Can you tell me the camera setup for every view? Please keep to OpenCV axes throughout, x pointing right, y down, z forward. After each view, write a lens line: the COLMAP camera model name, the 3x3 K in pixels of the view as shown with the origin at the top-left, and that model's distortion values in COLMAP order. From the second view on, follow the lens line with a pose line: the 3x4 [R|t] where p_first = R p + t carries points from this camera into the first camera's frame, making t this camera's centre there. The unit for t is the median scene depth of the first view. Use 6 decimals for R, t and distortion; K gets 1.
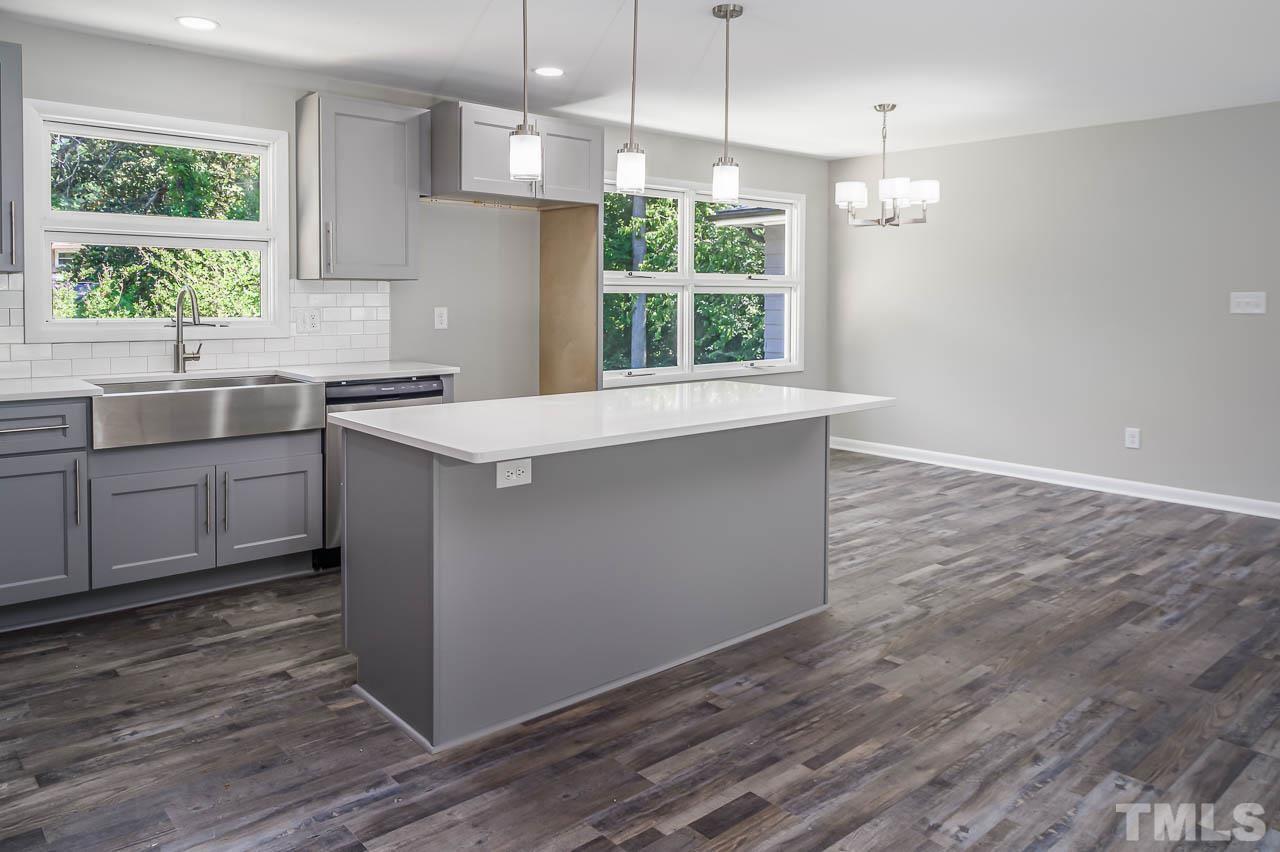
lens RADIAL K [[886.5, 0, 645.0], [0, 886.5, 323.1], [0, 0, 1]] dist [-0.000745, -0.007524]
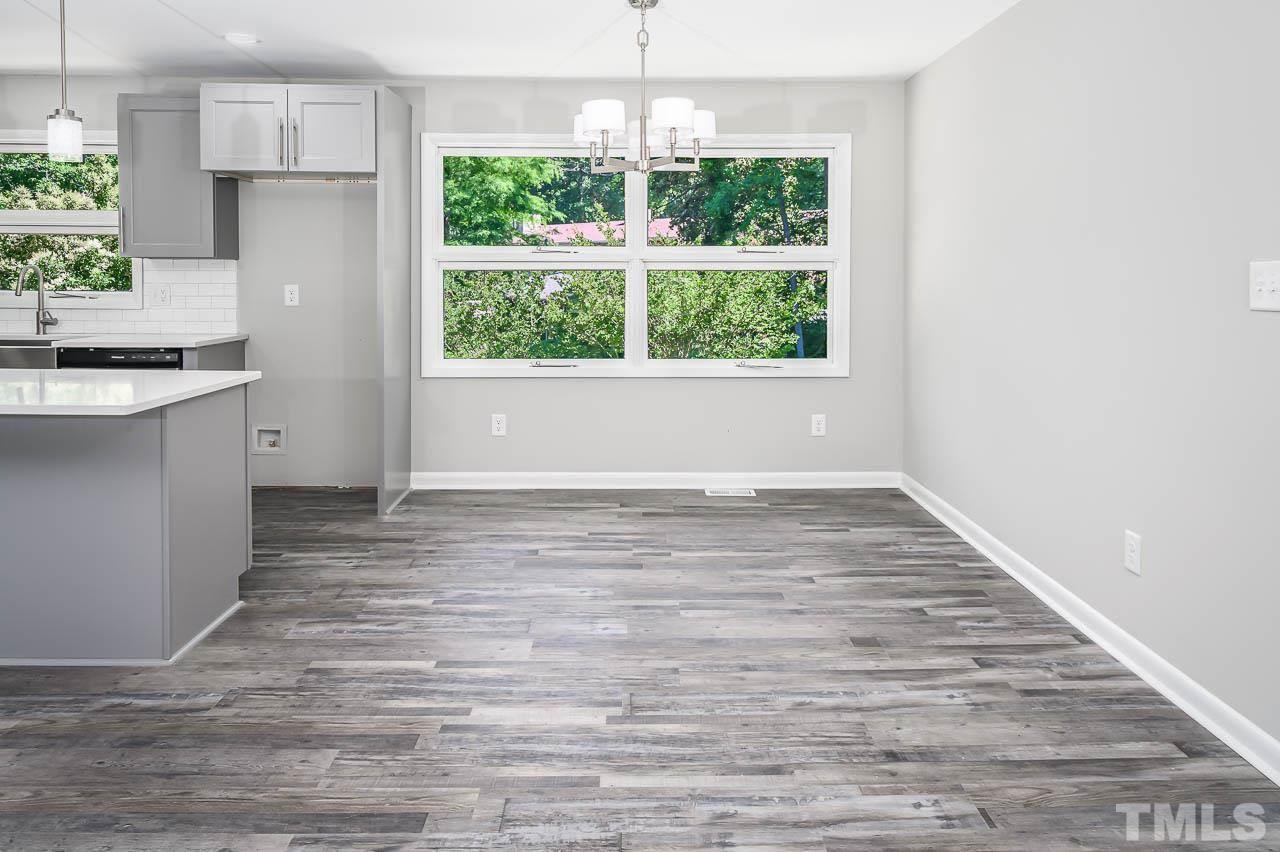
lens RADIAL K [[867.1, 0, 655.9], [0, 867.1, 317.0], [0, 0, 1]] dist [-0.043043, 0.000497]
pose [[0.767792, 0.030667, -0.639964, 1.103829], [-0.022937, 0.999529, 0.020378, -0.015501], [0.640288, -0.000967, 0.768134, 0.759510]]
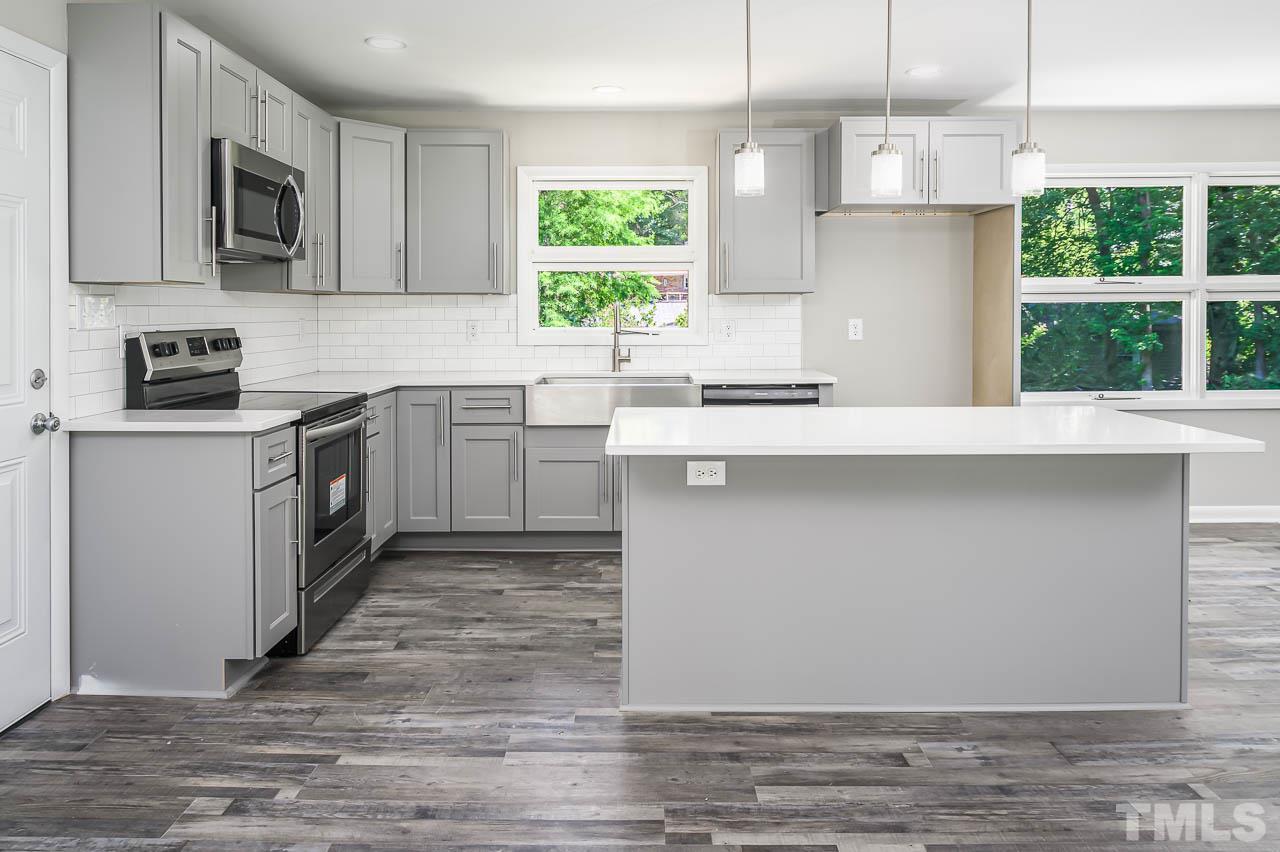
lens RADIAL K [[886.5, 0, 645.0], [0, 886.5, 323.1], [0, 0, 1]] dist [-0.000745, -0.007524]
pose [[0.747257, 0.001894, -0.664532, 0.398092], [-0.011723, 0.999878, -0.010333, 0.000735], [0.664432, 0.015512, 0.747188, 0.121519]]
